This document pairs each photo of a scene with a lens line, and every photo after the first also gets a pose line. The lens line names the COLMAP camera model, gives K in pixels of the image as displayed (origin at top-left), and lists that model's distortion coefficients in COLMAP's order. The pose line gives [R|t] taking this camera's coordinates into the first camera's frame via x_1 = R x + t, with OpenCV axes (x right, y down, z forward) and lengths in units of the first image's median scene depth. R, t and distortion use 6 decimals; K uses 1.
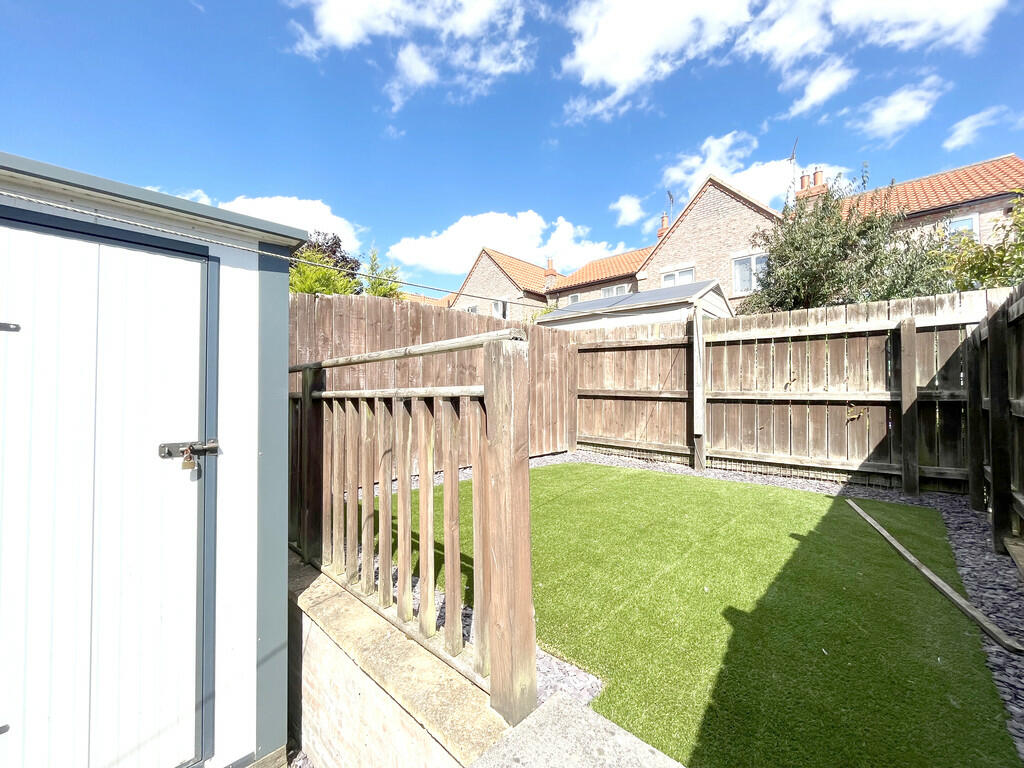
lens RADIAL K [[418.8, 0, 514.5], [0, 418.8, 381.6], [0, 0, 1]] dist [0.001360, 0.000332]
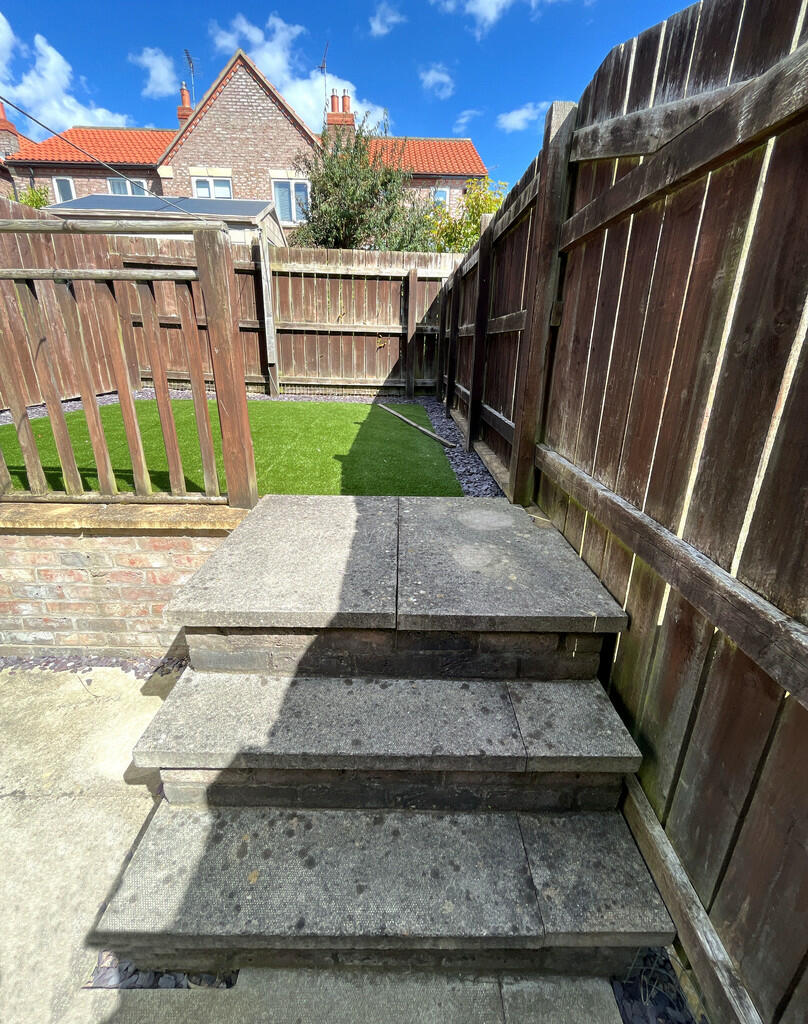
lens RADIAL K [[460.9, 0, 402.2], [0, 460.9, 510.3], [0, 0, 1]] dist [0.001907, -0.000282]
pose [[0.717574, -0.215225, 0.662394, -0.207124], [-0.040914, 0.936388, 0.348573, 0.052323], [-0.695279, -0.277228, 0.663123, -0.154856]]
